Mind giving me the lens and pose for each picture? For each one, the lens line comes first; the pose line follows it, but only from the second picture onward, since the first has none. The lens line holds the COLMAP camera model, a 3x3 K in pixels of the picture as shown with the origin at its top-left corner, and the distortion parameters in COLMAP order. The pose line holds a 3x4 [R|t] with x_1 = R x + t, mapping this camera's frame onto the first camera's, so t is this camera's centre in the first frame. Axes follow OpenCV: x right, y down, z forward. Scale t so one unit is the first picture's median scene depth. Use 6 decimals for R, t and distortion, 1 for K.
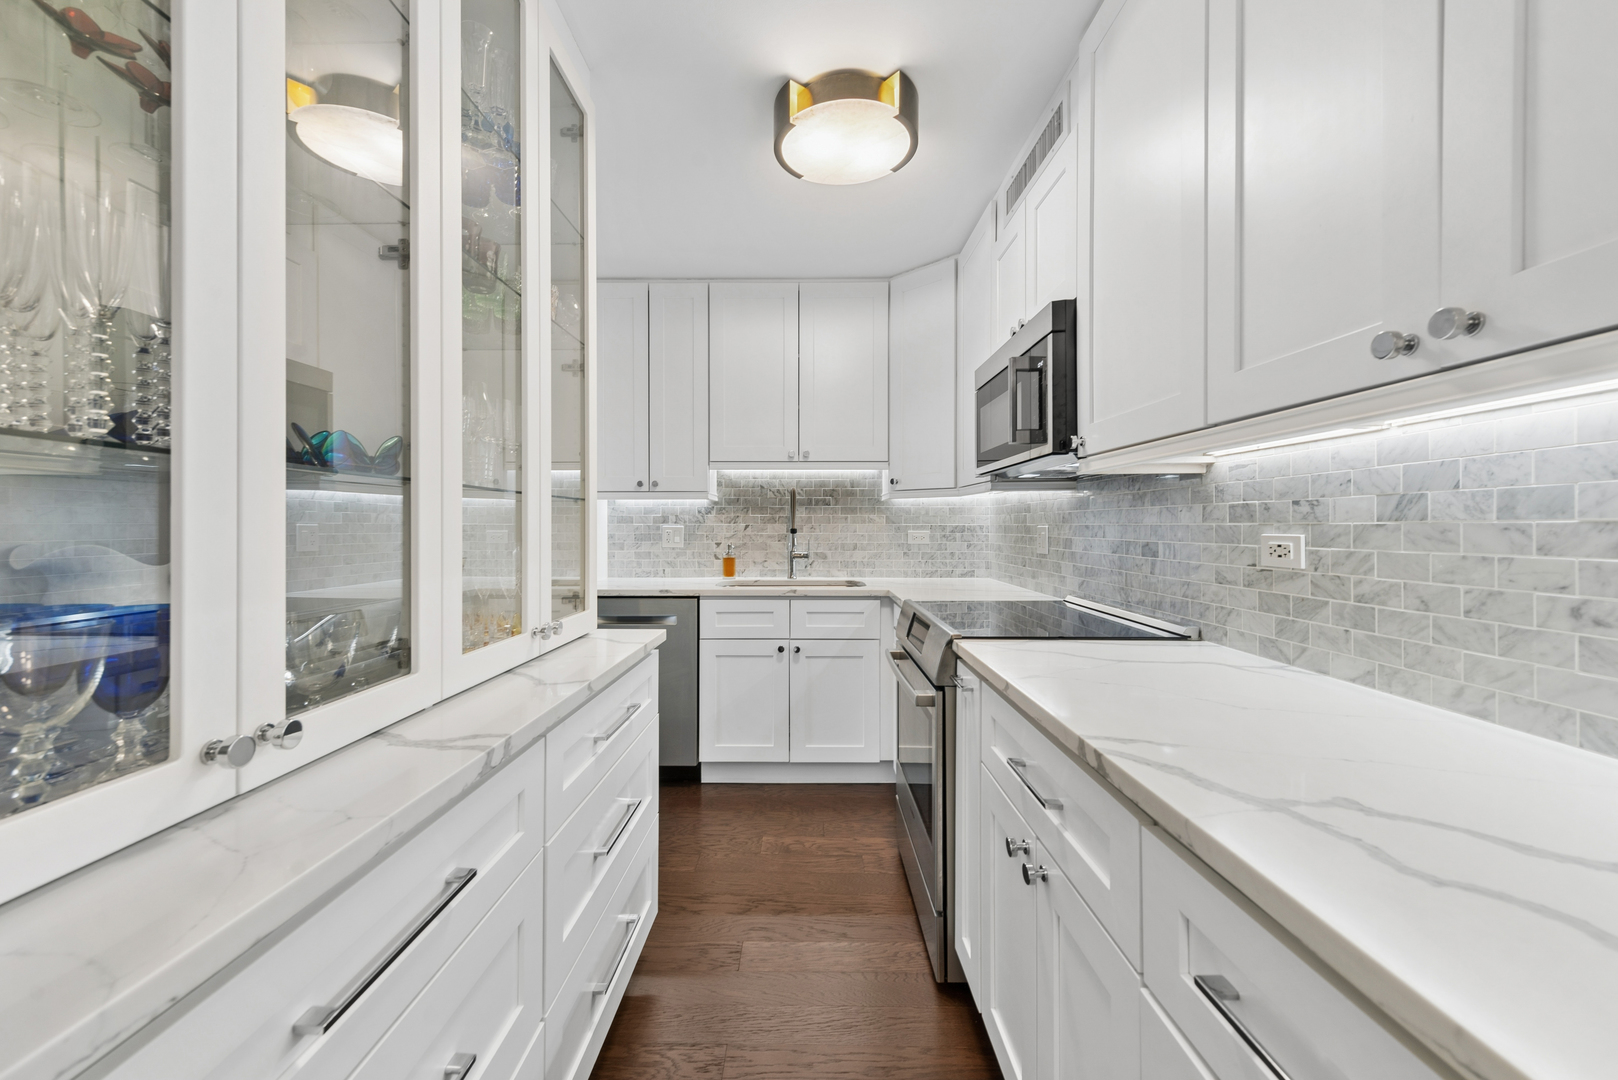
lens RADIAL K [[641.1, 0, 801.0], [0, 641.1, 527.0], [0, 0, 1]] dist [0.012890, -0.002969]
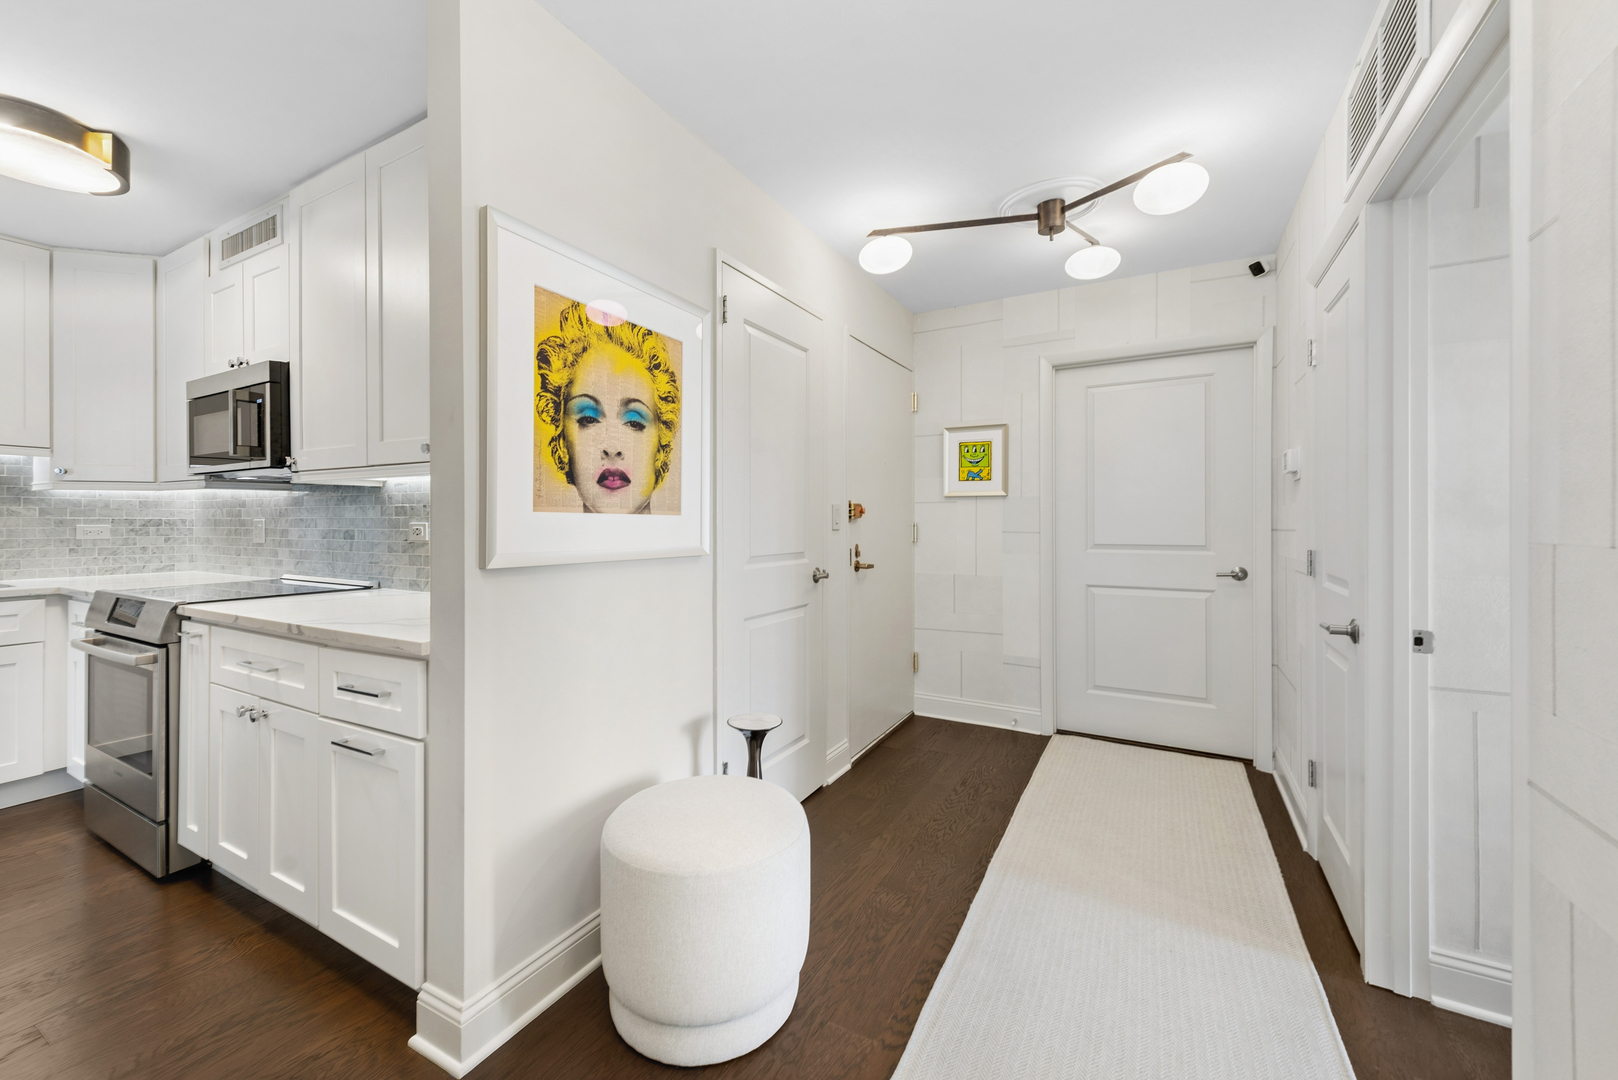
lens RADIAL K [[641.1, 0, 794.3], [0, 641.1, 520.8], [0, 0, 1]] dist [0.012890, -0.002969]
pose [[0.489944, 0.001069, 0.871753, -0.257543], [0.002657, 0.999993, -0.002719, 0.009959], [-0.871750, 0.003648, 0.489938, -0.639243]]
